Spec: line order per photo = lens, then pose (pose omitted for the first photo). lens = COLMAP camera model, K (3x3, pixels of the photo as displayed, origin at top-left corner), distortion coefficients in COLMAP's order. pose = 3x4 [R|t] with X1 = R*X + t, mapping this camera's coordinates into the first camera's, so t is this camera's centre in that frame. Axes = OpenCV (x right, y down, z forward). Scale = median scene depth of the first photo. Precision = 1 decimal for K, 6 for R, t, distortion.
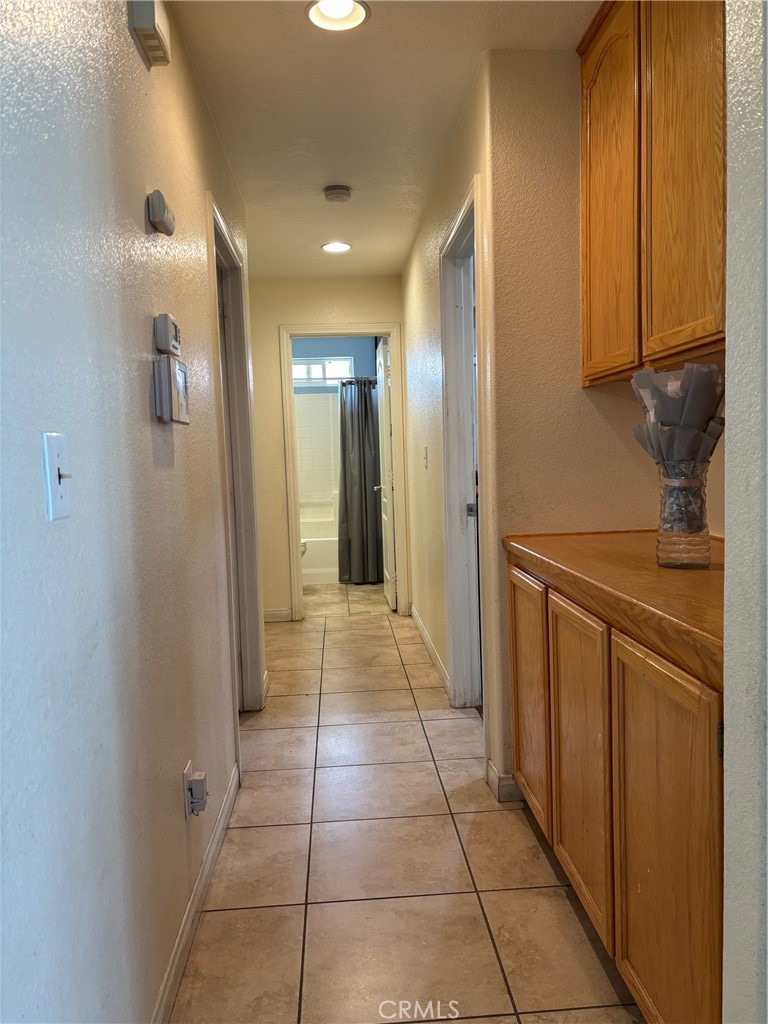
lens RADIAL K [[791.5, 0, 387.3], [0, 791.5, 528.6], [0, 0, 1]] dist [0.047366, -0.002710]
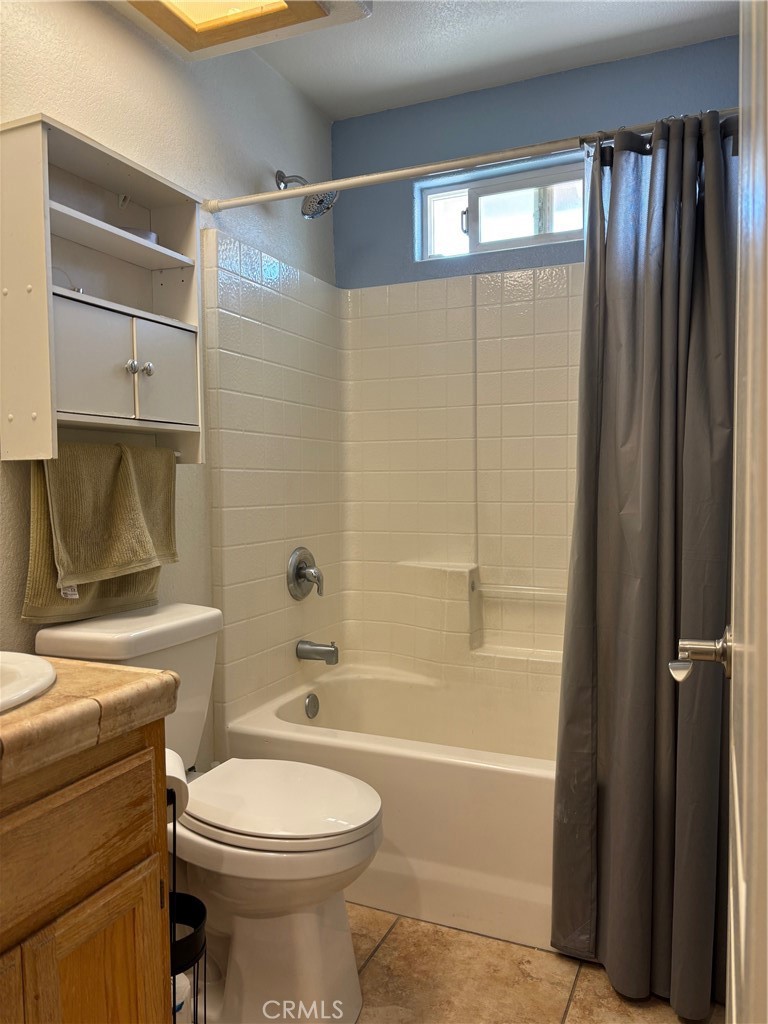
lens RADIAL K [[791.5, 0, 387.3], [0, 791.5, 528.6], [0, 0, 1]] dist [0.047366, -0.002710]
pose [[0.890867, 0.046685, -0.451859, 0.001531], [-0.056966, 0.998334, -0.009167, -0.061531], [0.450678, 0.033907, 0.892042, 0.746012]]
